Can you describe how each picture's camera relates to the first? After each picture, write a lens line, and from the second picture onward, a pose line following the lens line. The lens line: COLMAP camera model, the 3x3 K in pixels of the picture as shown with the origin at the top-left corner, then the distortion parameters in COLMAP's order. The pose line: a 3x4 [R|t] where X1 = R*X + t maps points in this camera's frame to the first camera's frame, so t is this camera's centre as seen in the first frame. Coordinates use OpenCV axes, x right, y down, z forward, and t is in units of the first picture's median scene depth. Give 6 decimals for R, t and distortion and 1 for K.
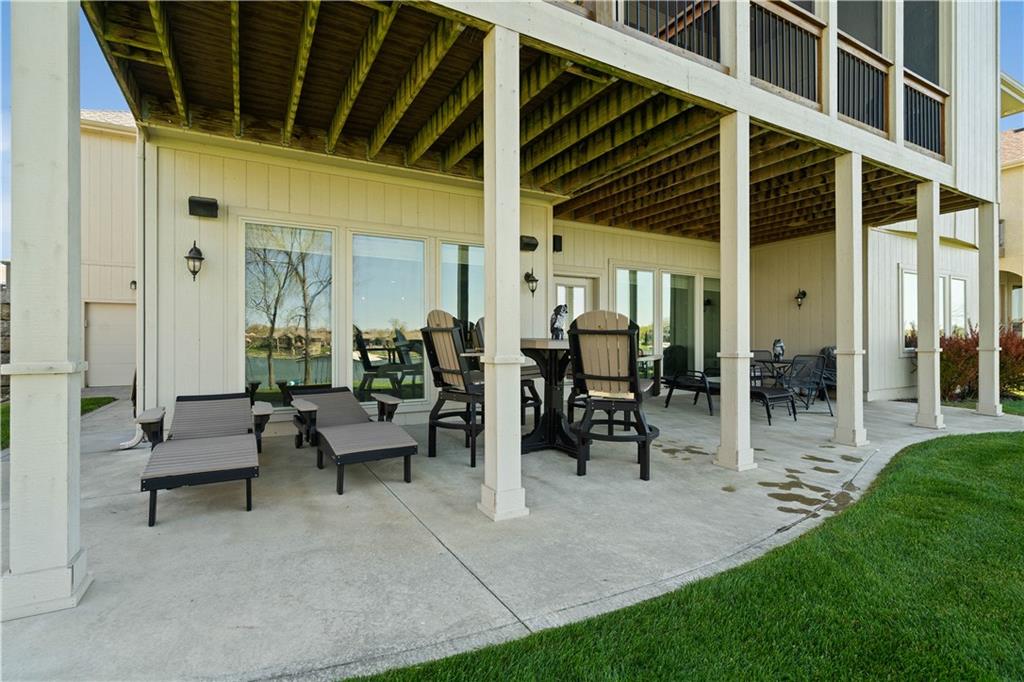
lens RADIAL K [[485.6, 0, 512.0], [0, 485.6, 341.0], [0, 0, 1]] dist [0.000038, 0.001671]
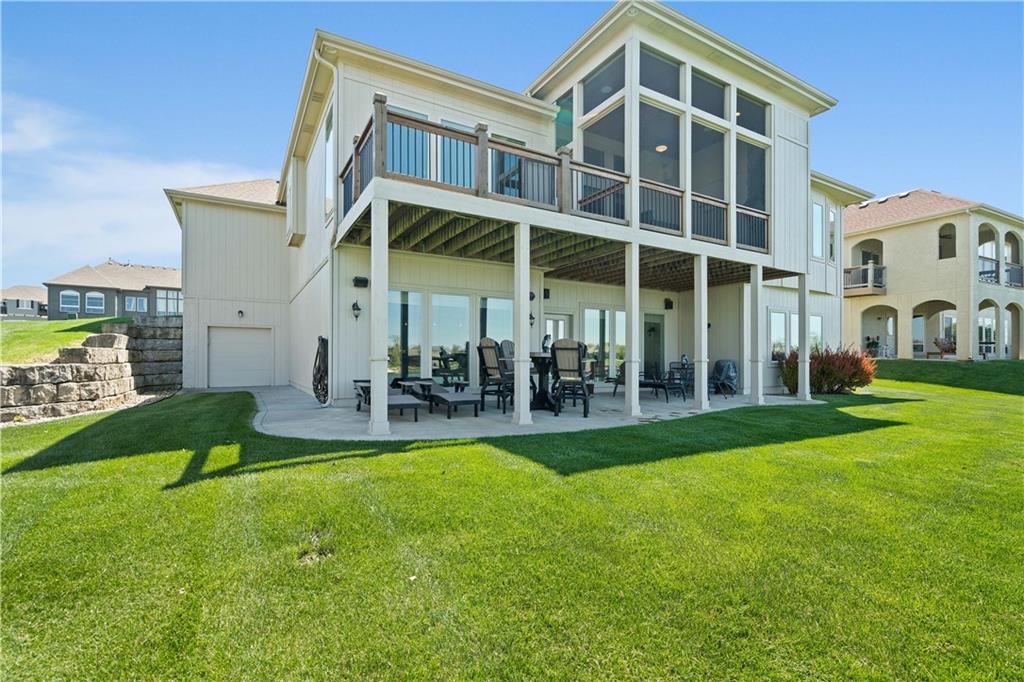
lens RADIAL K [[465.2, 0, 514.6], [0, 465.2, 360.6], [0, 0, 1]] dist [-0.001042, -0.000084]
pose [[0.999718, 0.007062, 0.022691, -0.066802], [-0.007049, 0.999975, -0.000628, 0.028100], [-0.022695, 0.000468, 0.999742, -0.793327]]
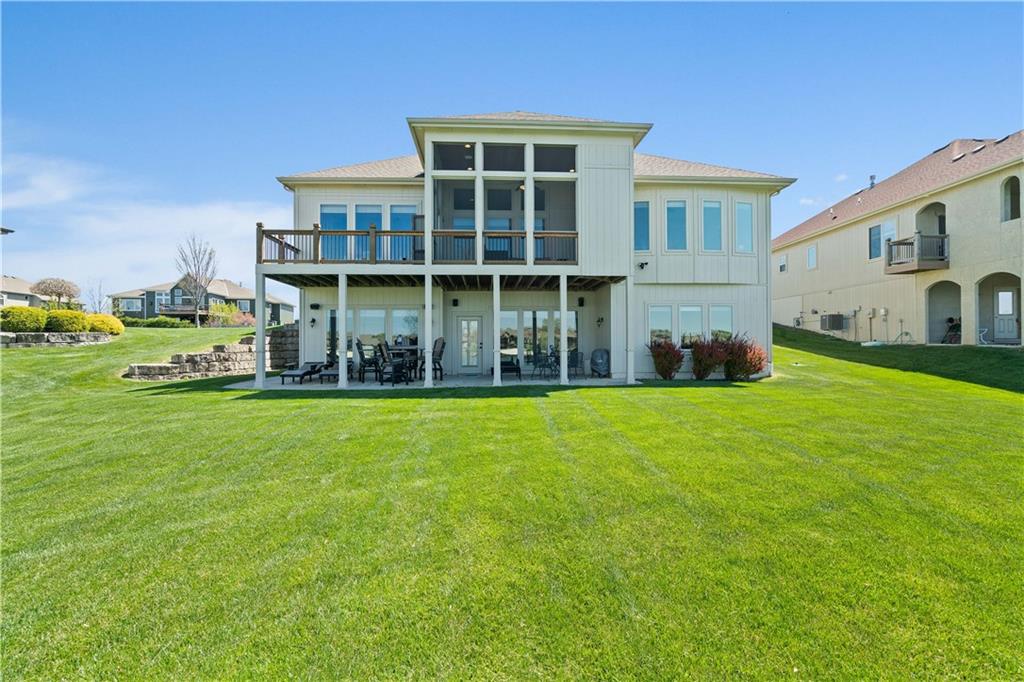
lens RADIAL K [[459.7, 0, 512.0], [0, 459.7, 341.0], [0, 0, 1]] dist [0.000304, -0.000063]
pose [[0.900340, -0.003771, -0.435171, 1.865953], [-0.001122, 0.999939, -0.010985, -0.003778], [0.435186, 0.010378, 0.900281, -1.196800]]
